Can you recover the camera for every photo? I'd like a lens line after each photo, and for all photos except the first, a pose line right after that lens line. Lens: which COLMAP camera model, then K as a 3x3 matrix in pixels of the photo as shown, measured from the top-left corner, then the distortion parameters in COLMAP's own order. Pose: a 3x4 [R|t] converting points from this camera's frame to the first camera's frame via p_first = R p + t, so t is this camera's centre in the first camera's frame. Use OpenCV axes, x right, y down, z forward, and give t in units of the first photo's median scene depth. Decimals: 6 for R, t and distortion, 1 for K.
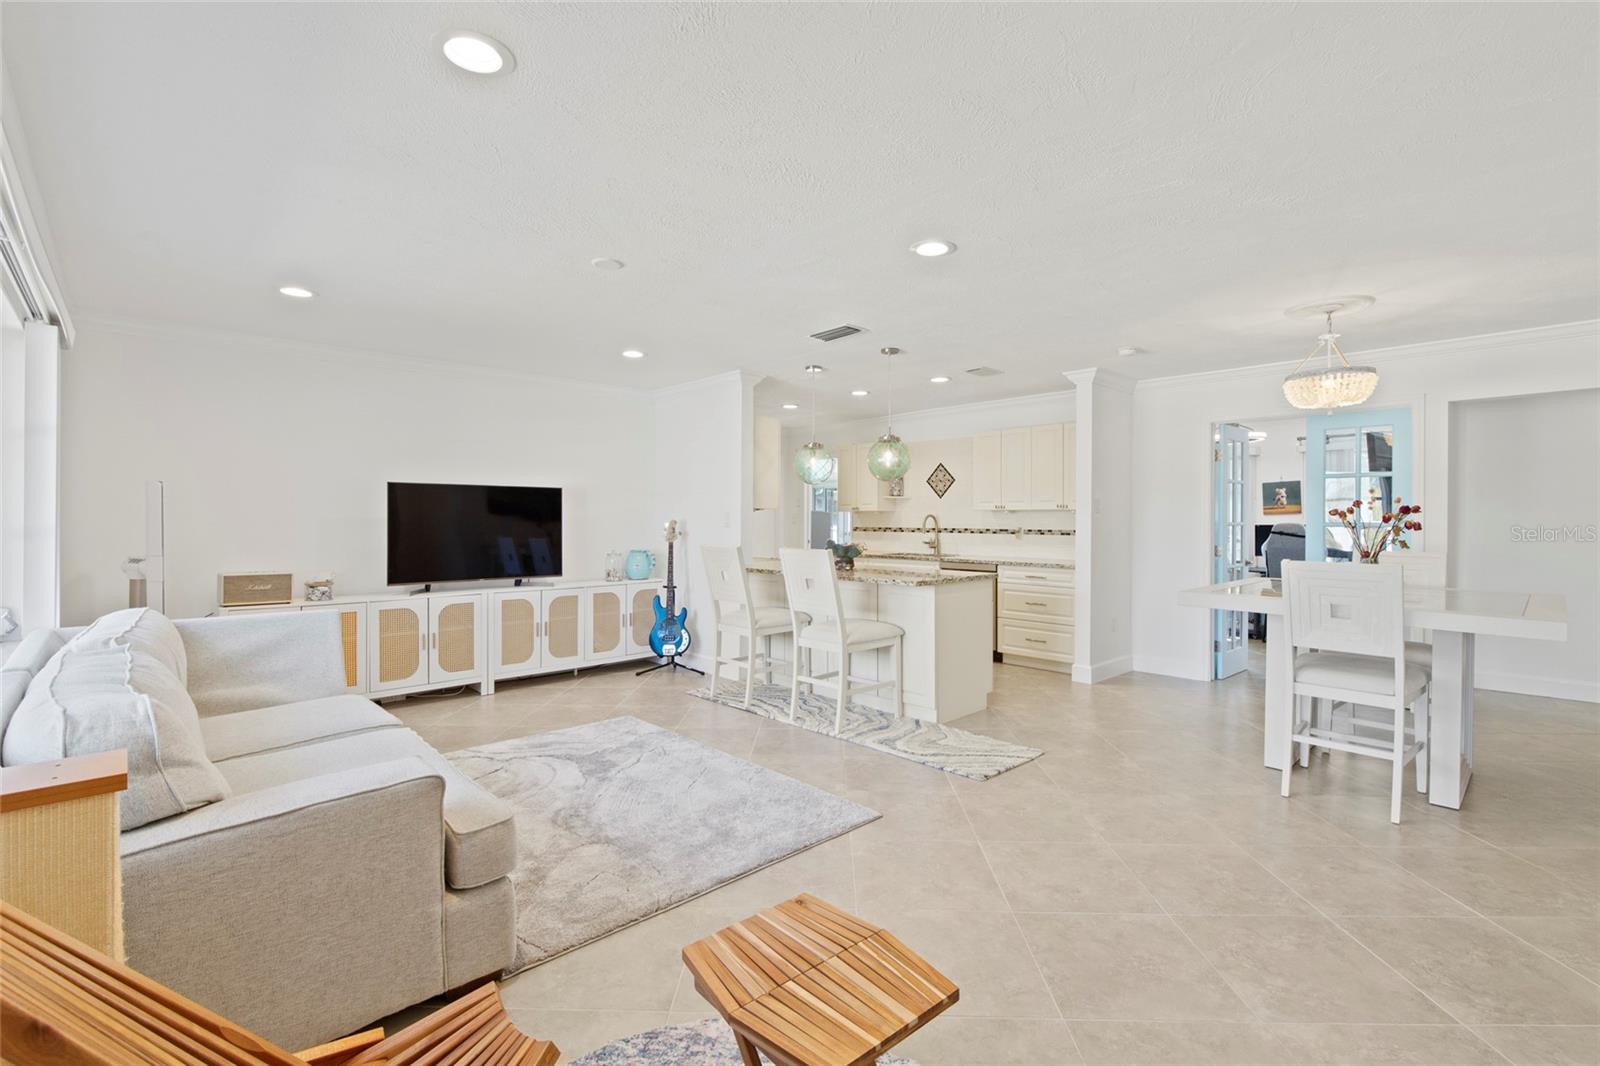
lens RADIAL K [[713.8, 0, 811.8], [0, 713.8, 521.2], [0, 0, 1]] dist [0.004467, 0.000267]
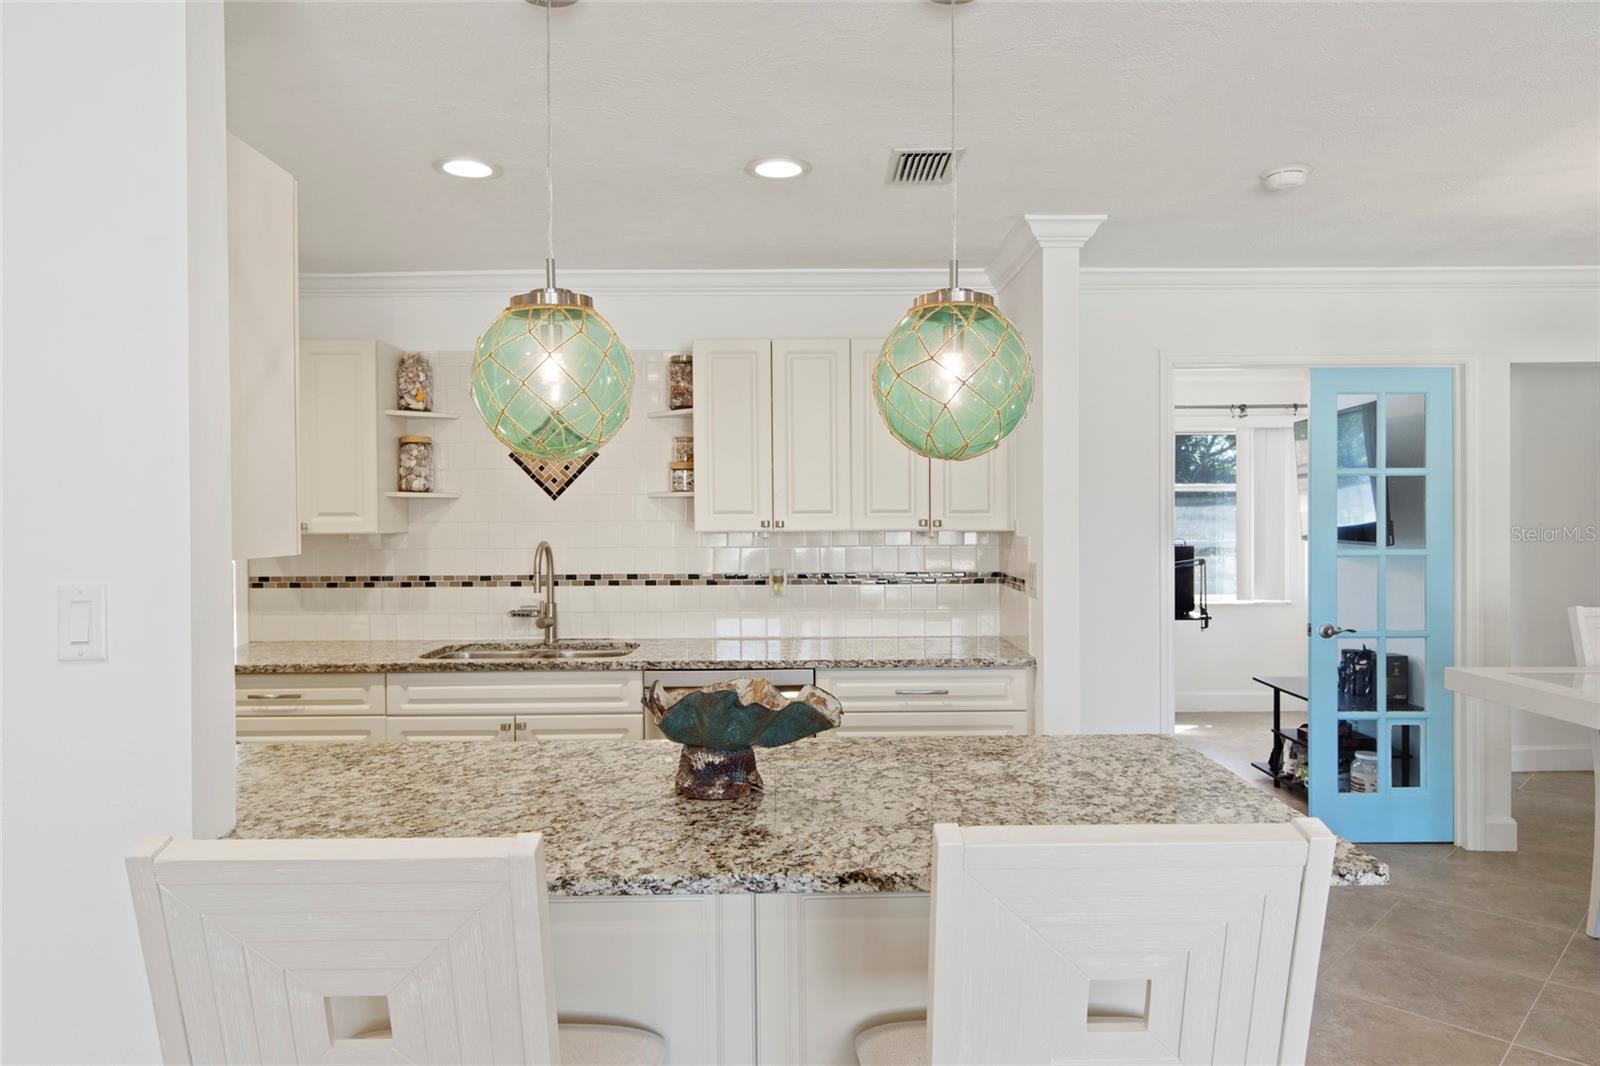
lens RADIAL K [[1044.3, 0, 805.5], [0, 1044.3, 523.4], [0, 0, 1]] dist [0.008770, 0.001639]
pose [[0.682678, -0.013900, 0.730587, -0.209301], [0.009810, 0.999903, 0.009858, -0.032596], [-0.730653, 0.000437, 0.682748, 0.707934]]
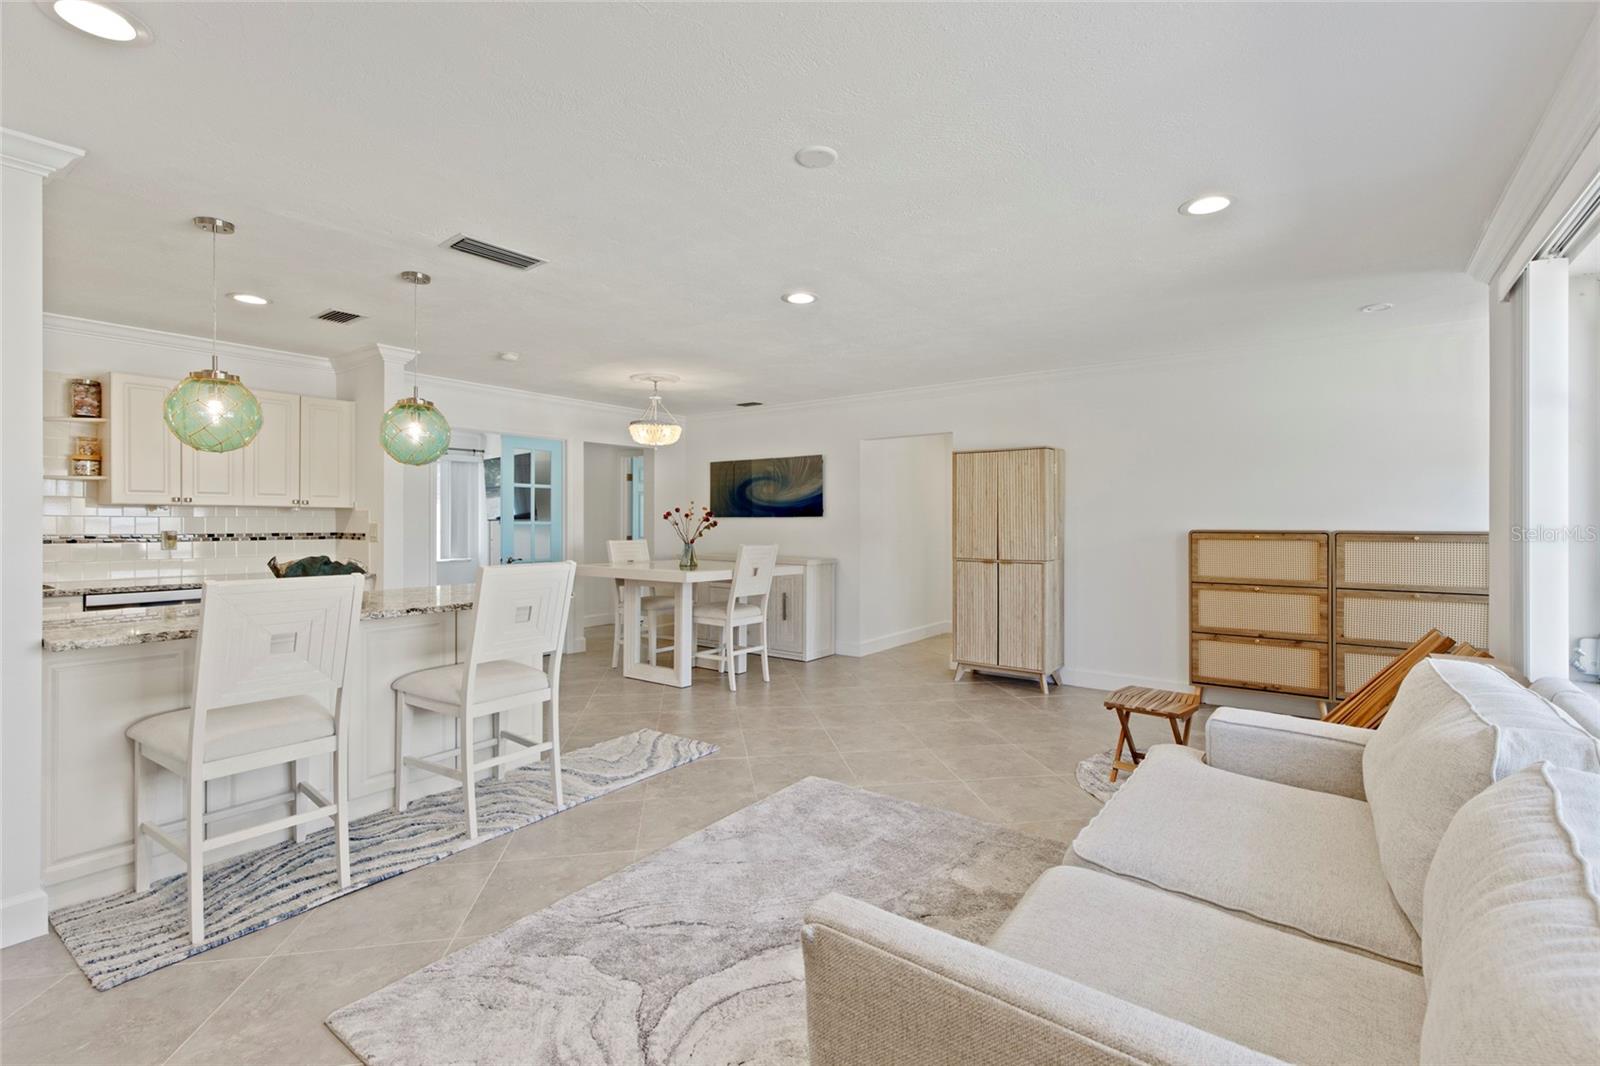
lens RADIAL K [[713.8, 0, 811.8], [0, 713.8, 521.2], [0, 0, 1]] dist [0.004467, 0.000267]
pose [[-0.177715, -0.003712, 0.984075, -0.592083], [0.000370, 0.999993, 0.003839, -0.003703], [-0.984082, 0.001047, -0.177713, 0.687373]]
